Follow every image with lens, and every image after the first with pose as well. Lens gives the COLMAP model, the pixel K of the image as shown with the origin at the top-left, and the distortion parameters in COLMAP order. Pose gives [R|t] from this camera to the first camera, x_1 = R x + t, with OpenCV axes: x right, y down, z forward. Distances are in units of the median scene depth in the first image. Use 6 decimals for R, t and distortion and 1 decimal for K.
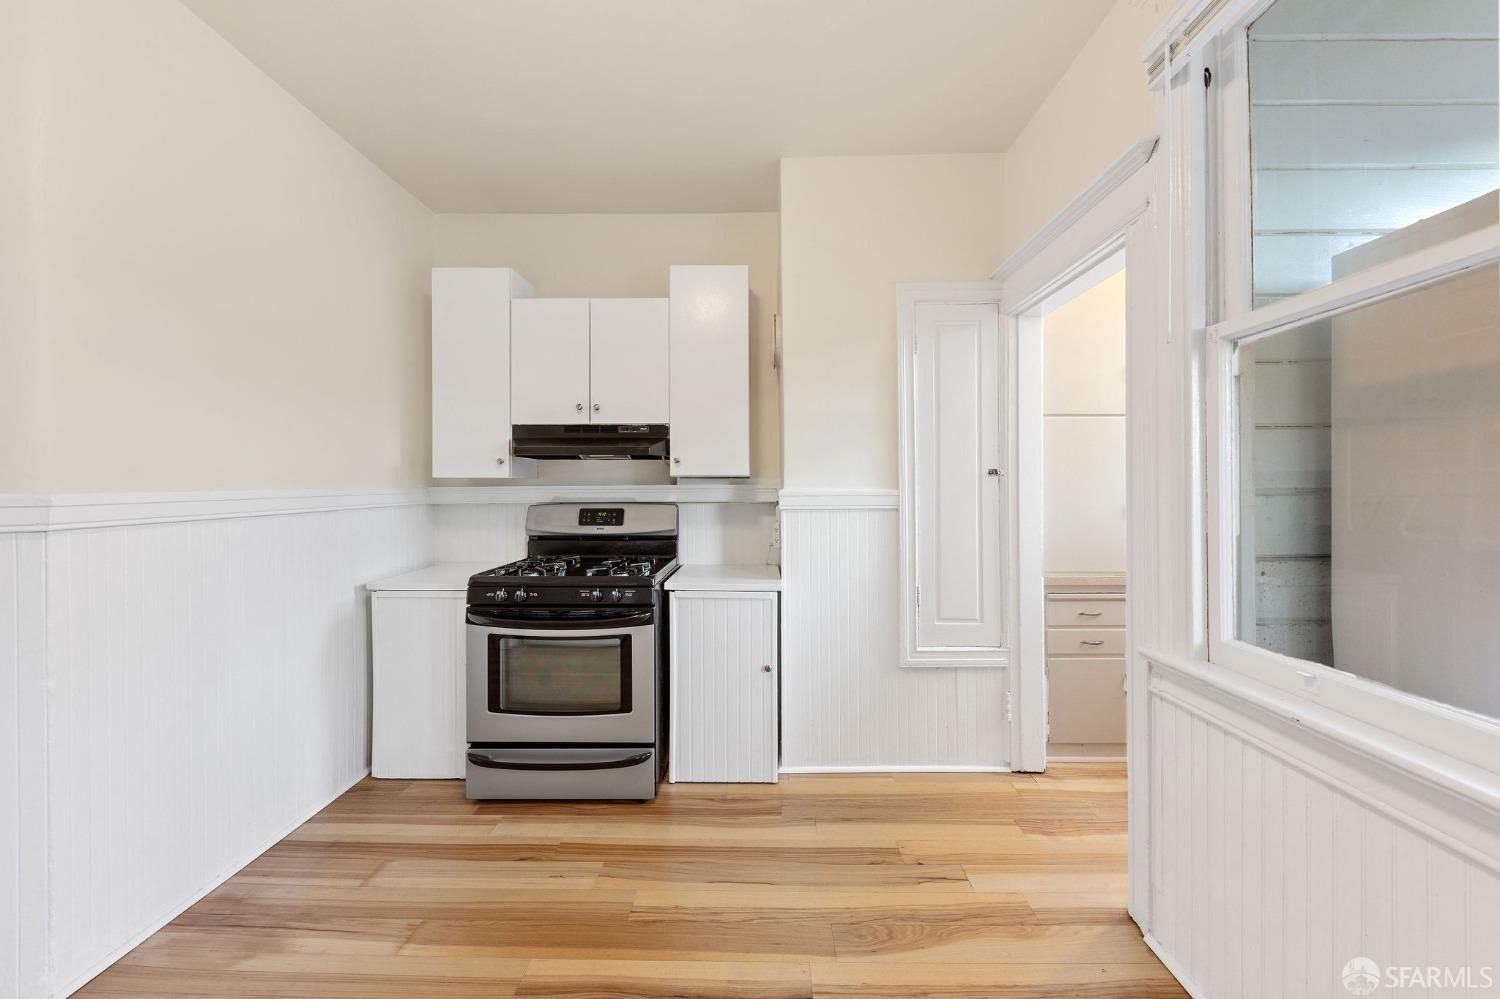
lens RADIAL K [[550.3, 0, 754.5], [0, 550.3, 493.0], [0, 0, 1]] dist [0.000590, -0.000055]
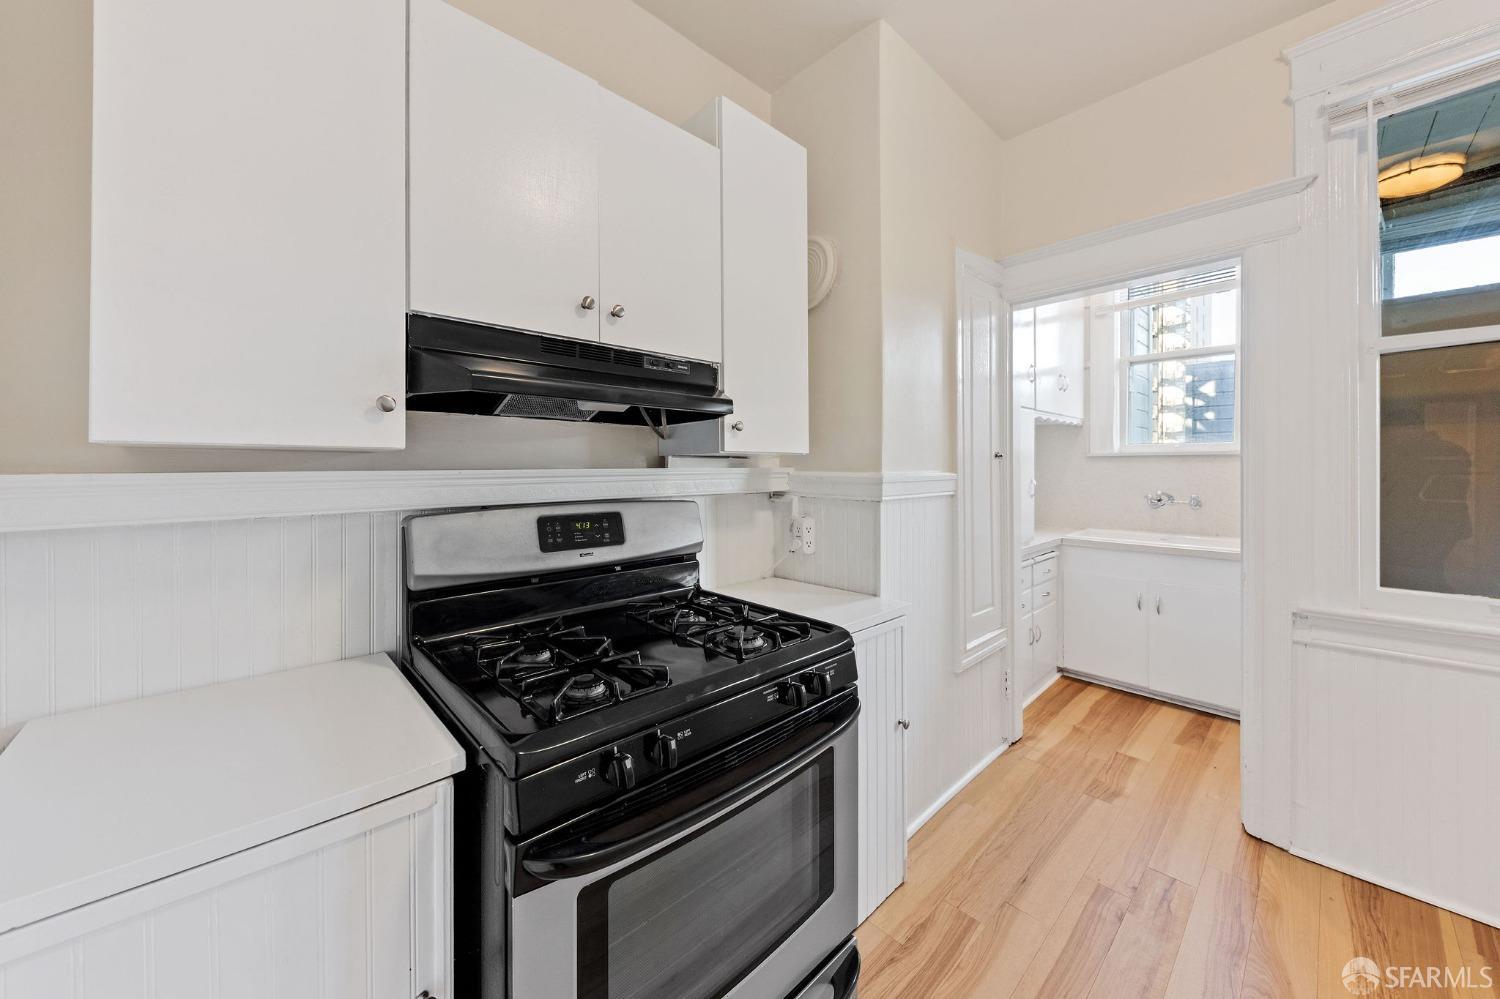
lens RADIAL K [[538.2, 0, 746.1], [0, 538.2, 477.8], [0, 0, 1]] dist [0.002124, 0.000004]
pose [[0.721210, -0.011559, 0.692620, -0.560007], [0.011878, 0.999920, 0.004320, -0.006358], [-0.692614, 0.005111, 0.721290, 0.589492]]
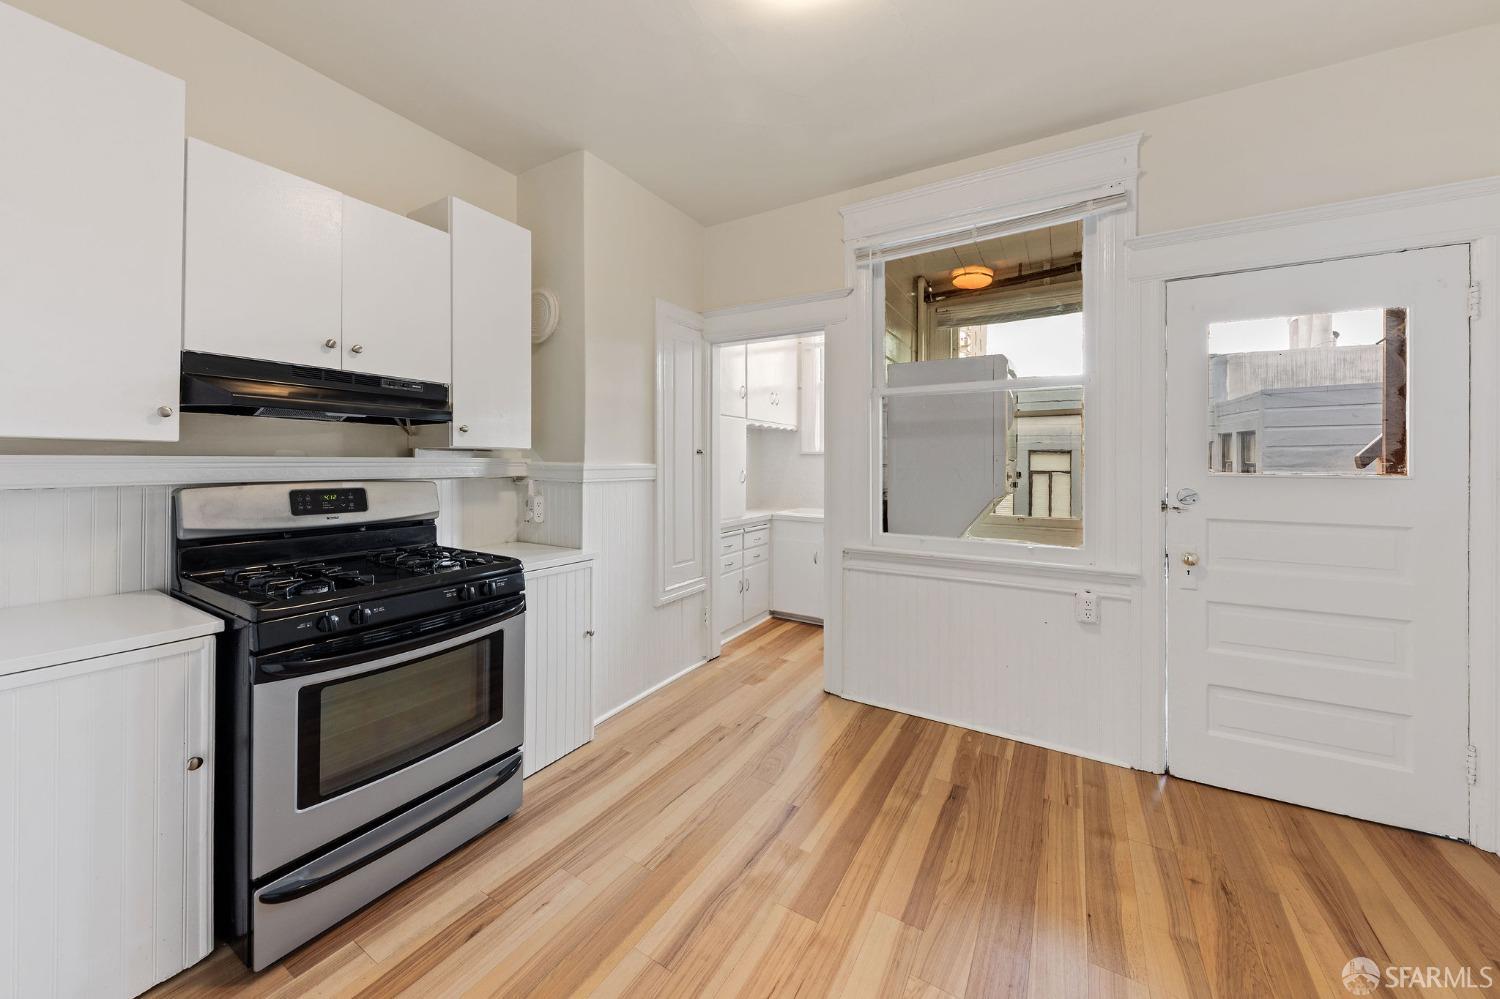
lens RADIAL K [[536.1, 0, 742.0], [0, 536.1, 468.9], [0, 0, 1]] dist [0.000524, -0.000214]
pose [[0.503329, -0.003857, 0.864086, -0.664328], [0.002170, 0.999993, 0.003199, 0.001101], [-0.864092, 0.000264, 0.503334, 0.213848]]
